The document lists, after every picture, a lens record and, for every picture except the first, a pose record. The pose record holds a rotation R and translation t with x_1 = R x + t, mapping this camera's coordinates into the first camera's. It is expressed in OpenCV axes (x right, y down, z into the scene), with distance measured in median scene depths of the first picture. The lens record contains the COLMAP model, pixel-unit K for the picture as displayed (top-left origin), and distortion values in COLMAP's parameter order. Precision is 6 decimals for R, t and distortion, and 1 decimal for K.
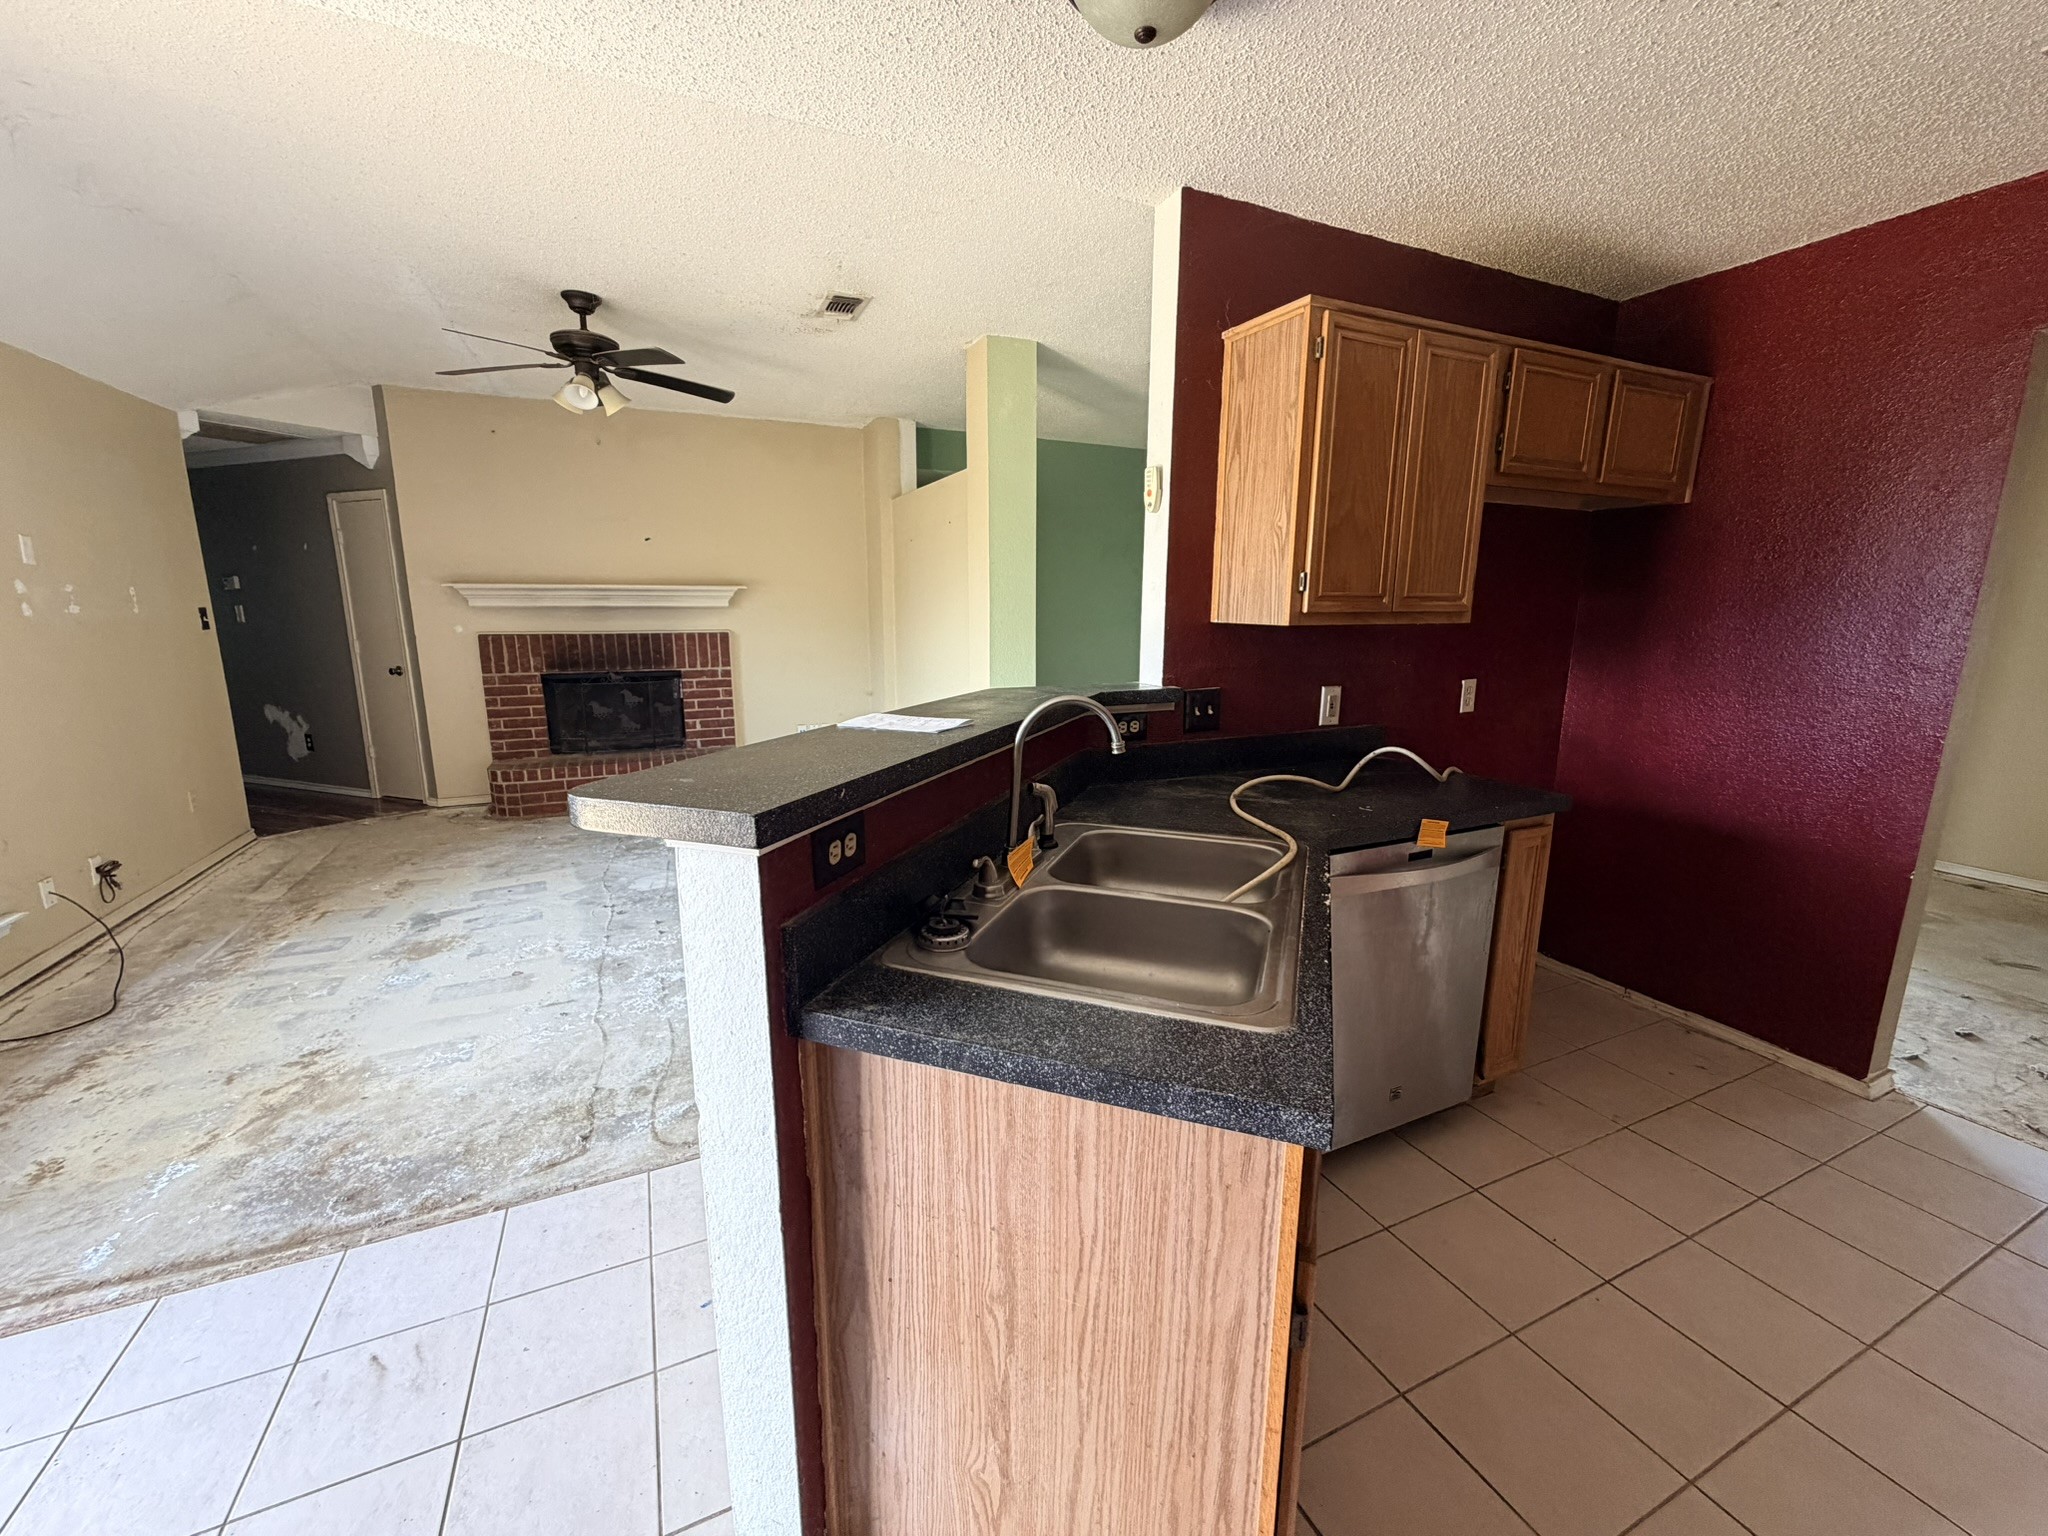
lens RADIAL K [[819.0, 0, 1021.6], [0, 819.0, 764.8], [0, 0, 1]] dist [0.001398, 0.000289]
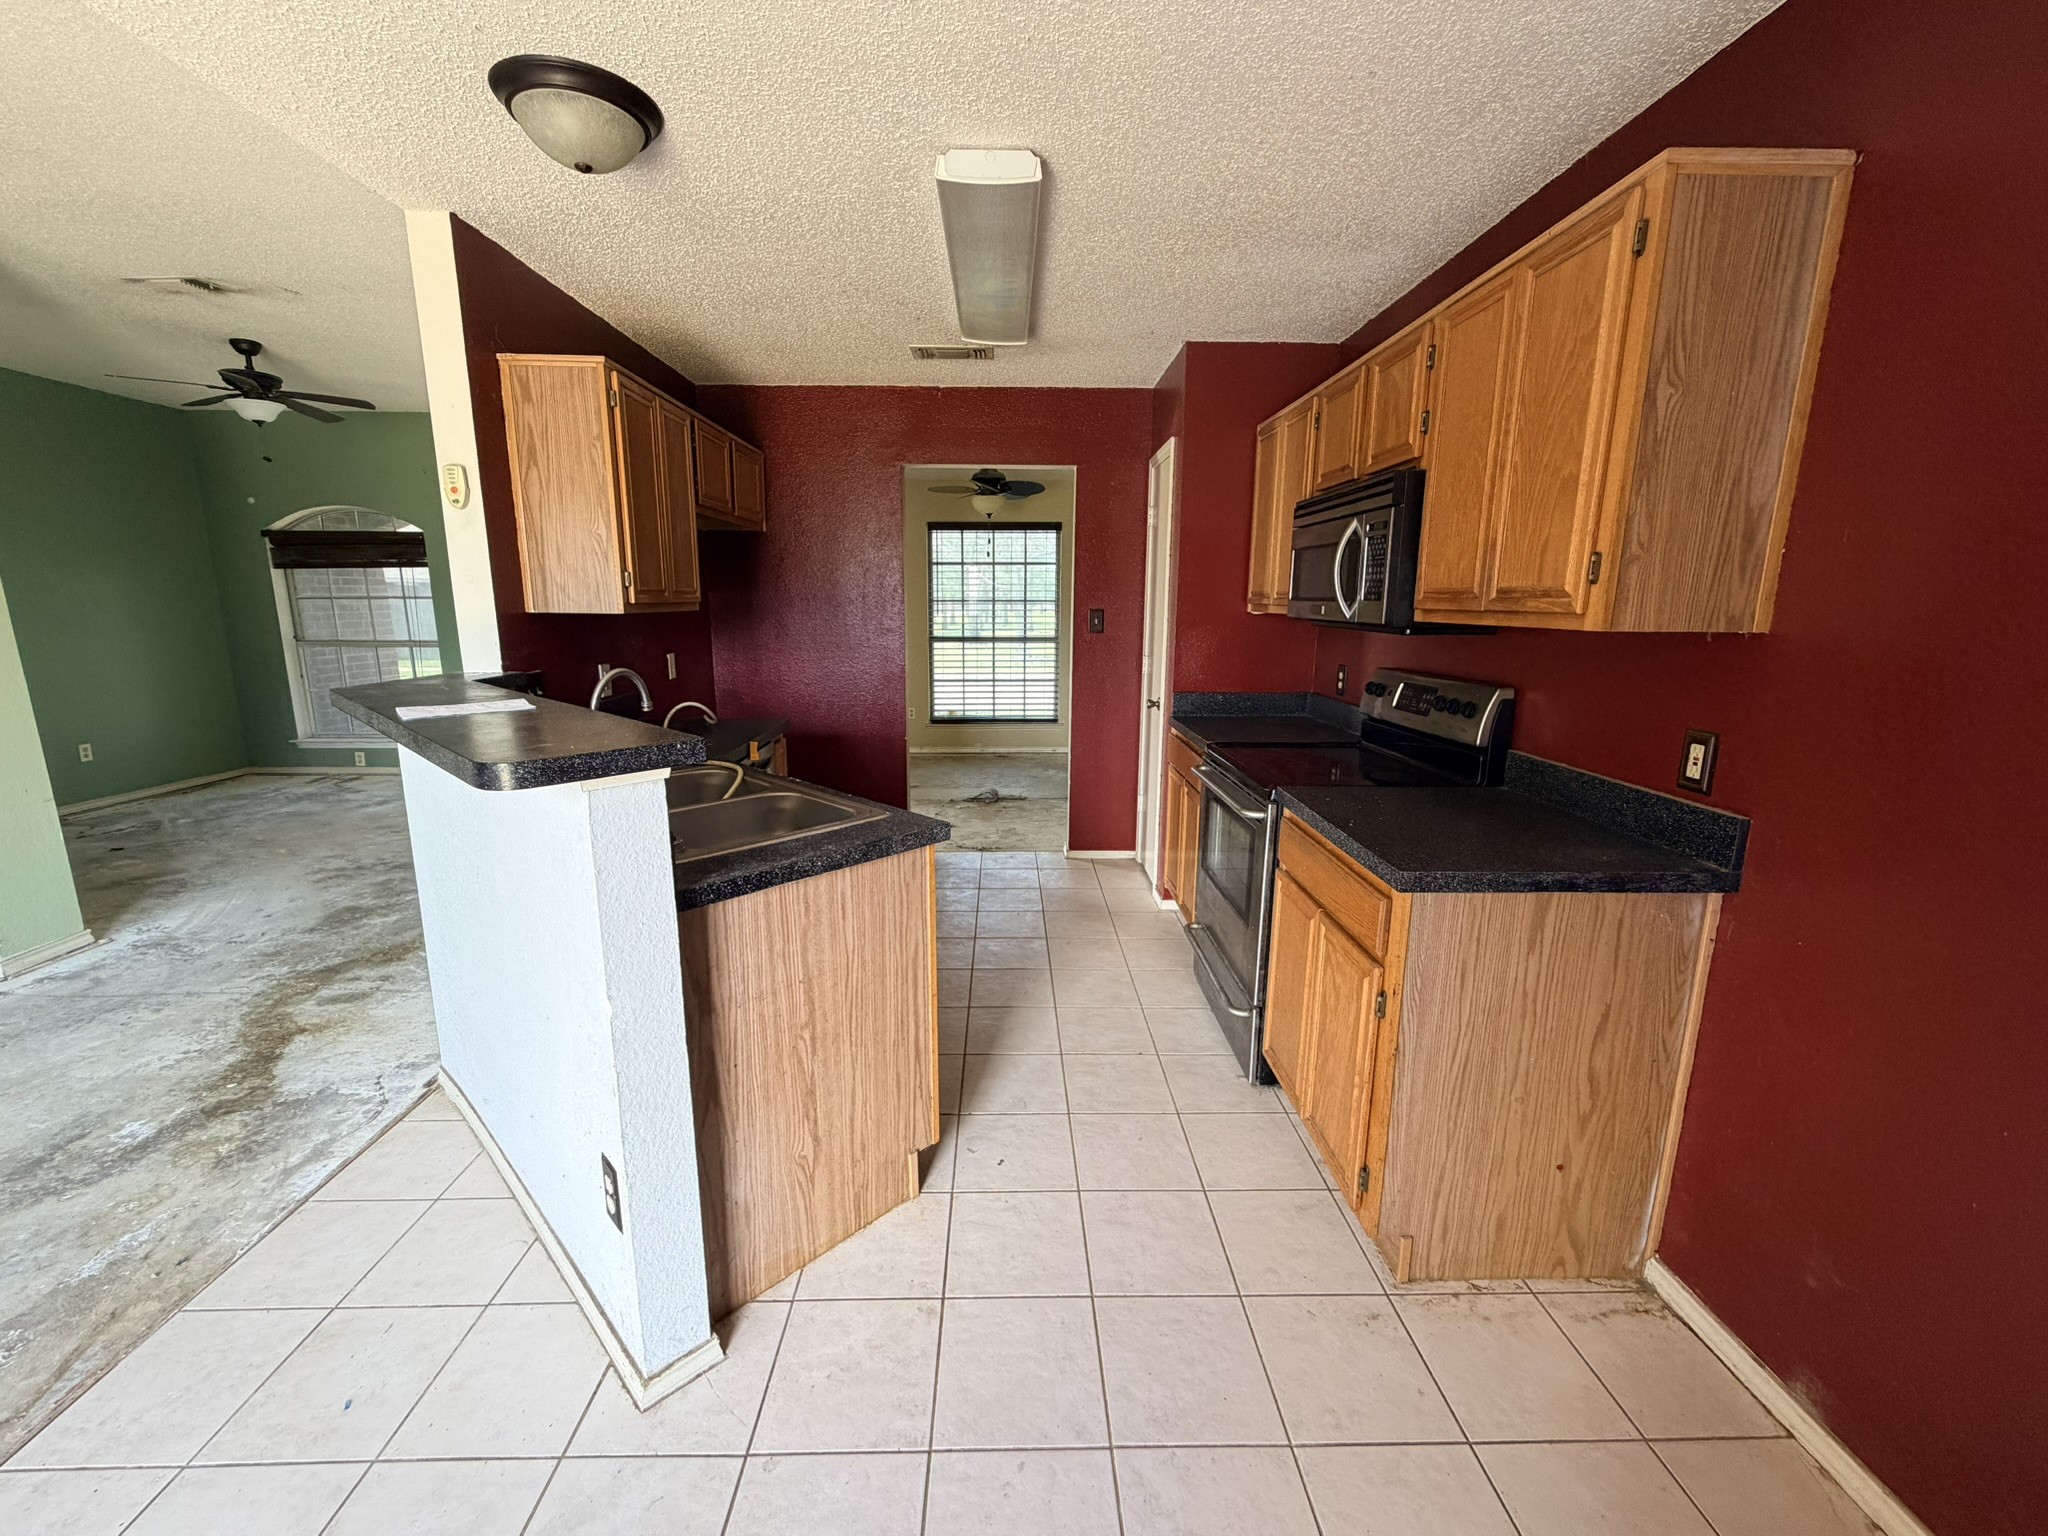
lens RADIAL K [[819.0, 0, 1019.1], [0, 819.0, 762.7], [0, 0, 1]] dist [0.001398, 0.000289]
pose [[0.404094, -0.179543, 0.896924, -0.382870], [0.172005, 0.977970, 0.118273, 0.006853], [-0.898400, 0.106482, 0.426074, -0.040360]]
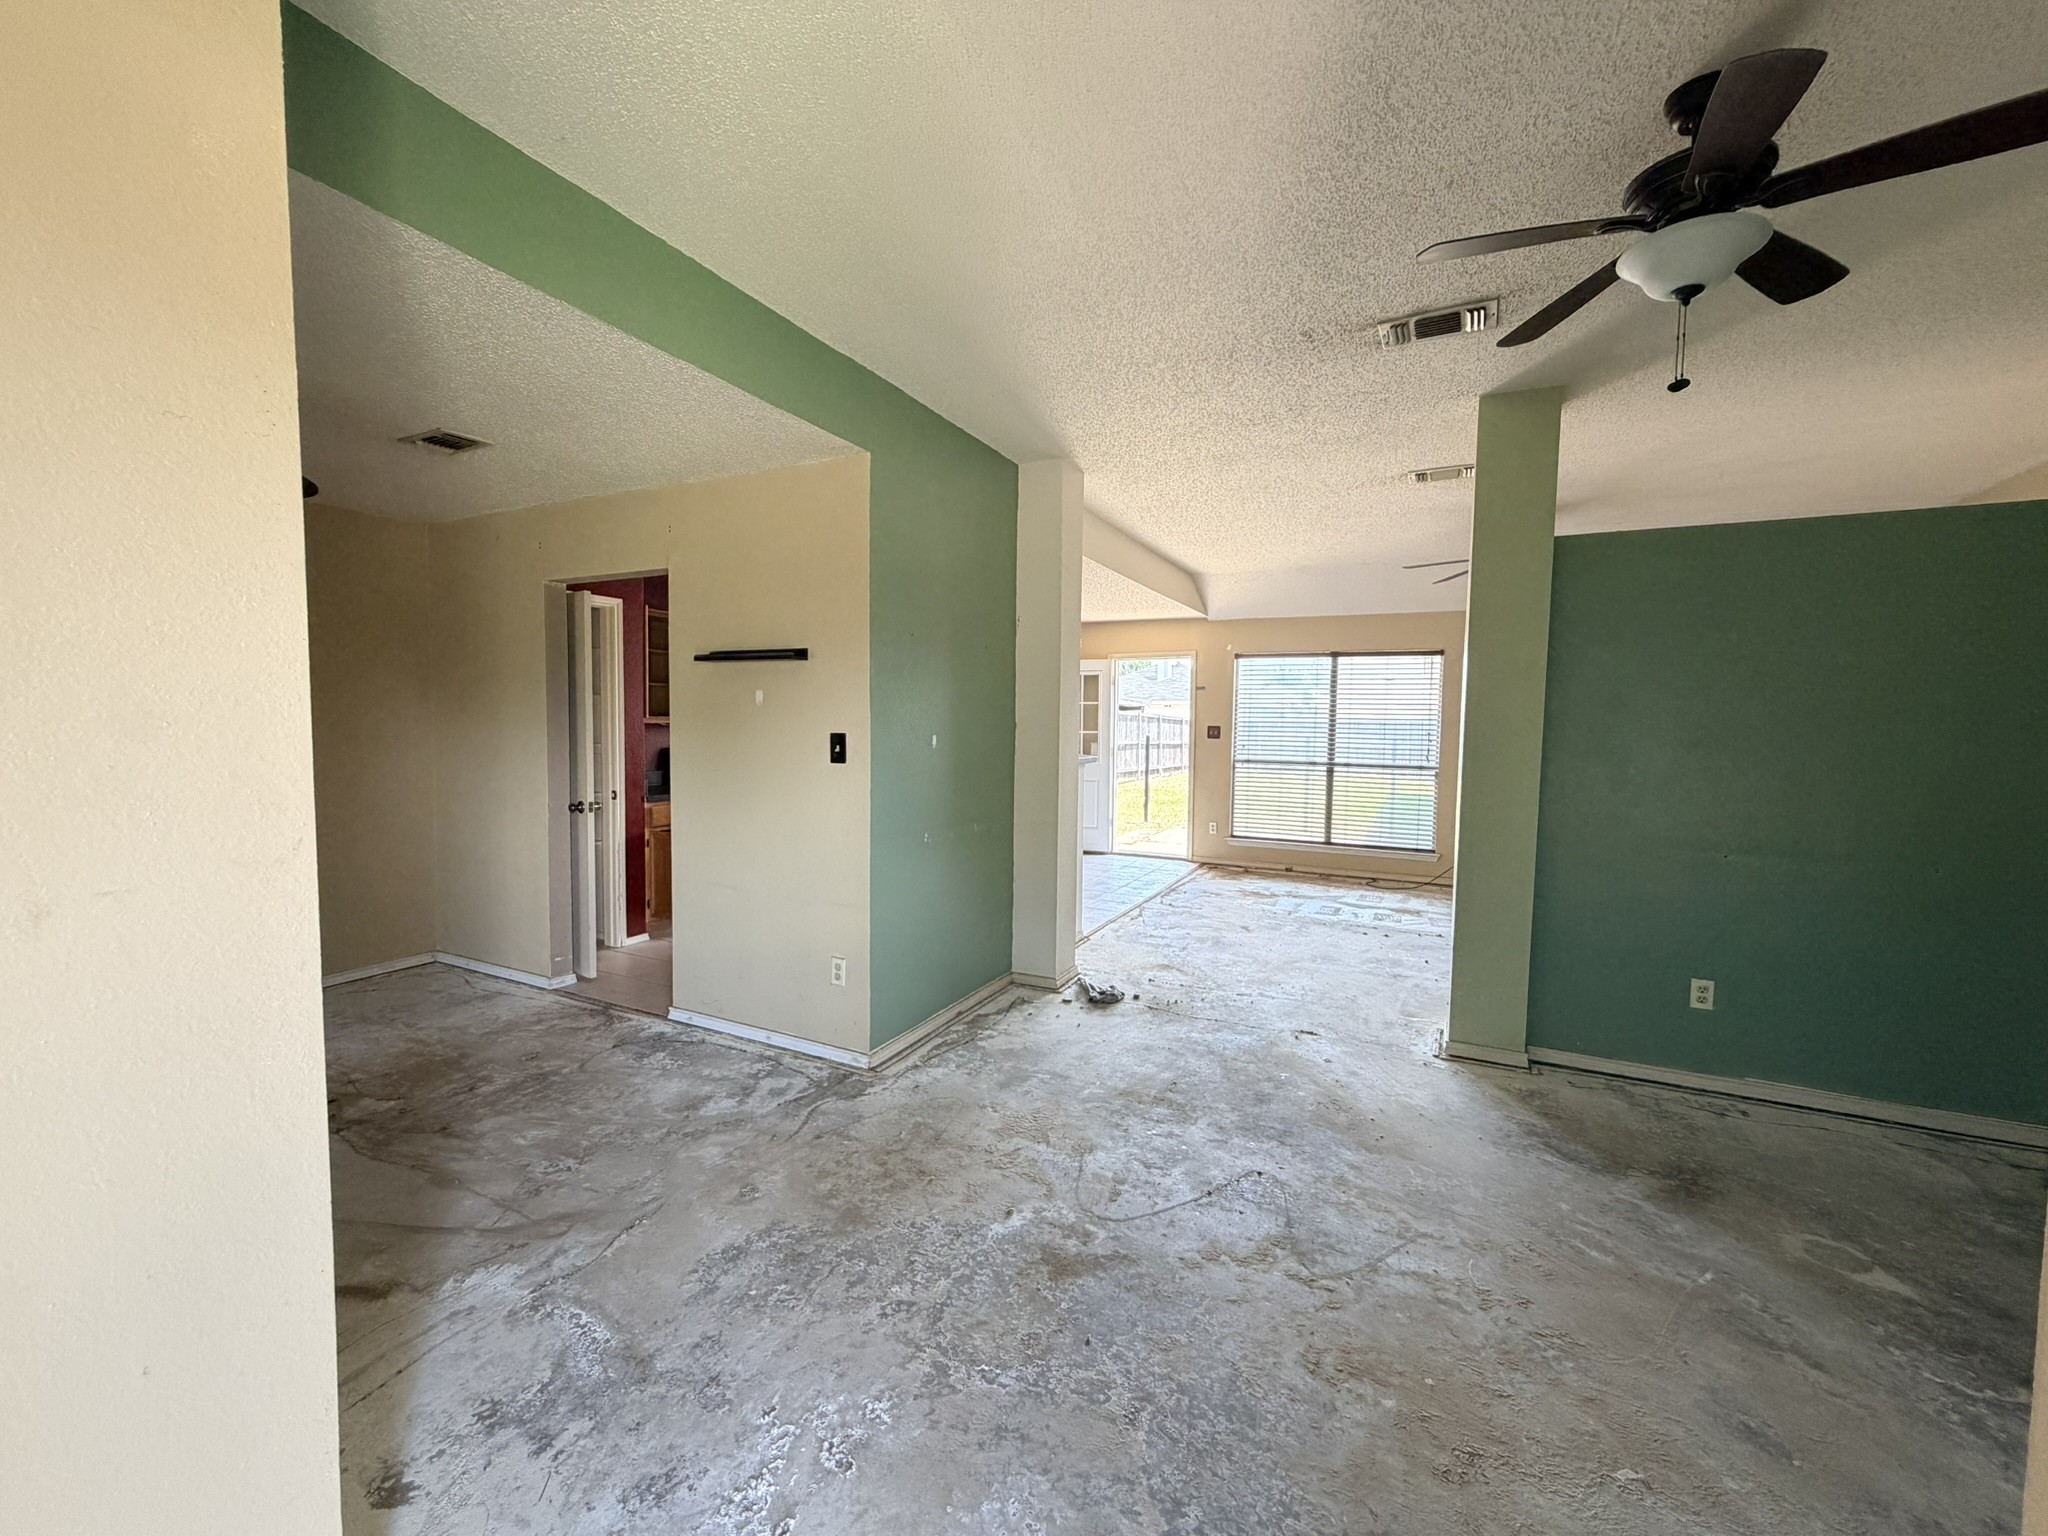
lens RADIAL K [[819.0, 0, 1019.9], [0, 819.0, 764.3], [0, 0, 1]] dist [0.001398, 0.000289]
pose [[-0.781844, 0.018741, -0.623193, 1.120521], [-0.135732, 0.970458, 0.199470, -0.354509], [0.608520, 0.240542, -0.756203, 1.838234]]
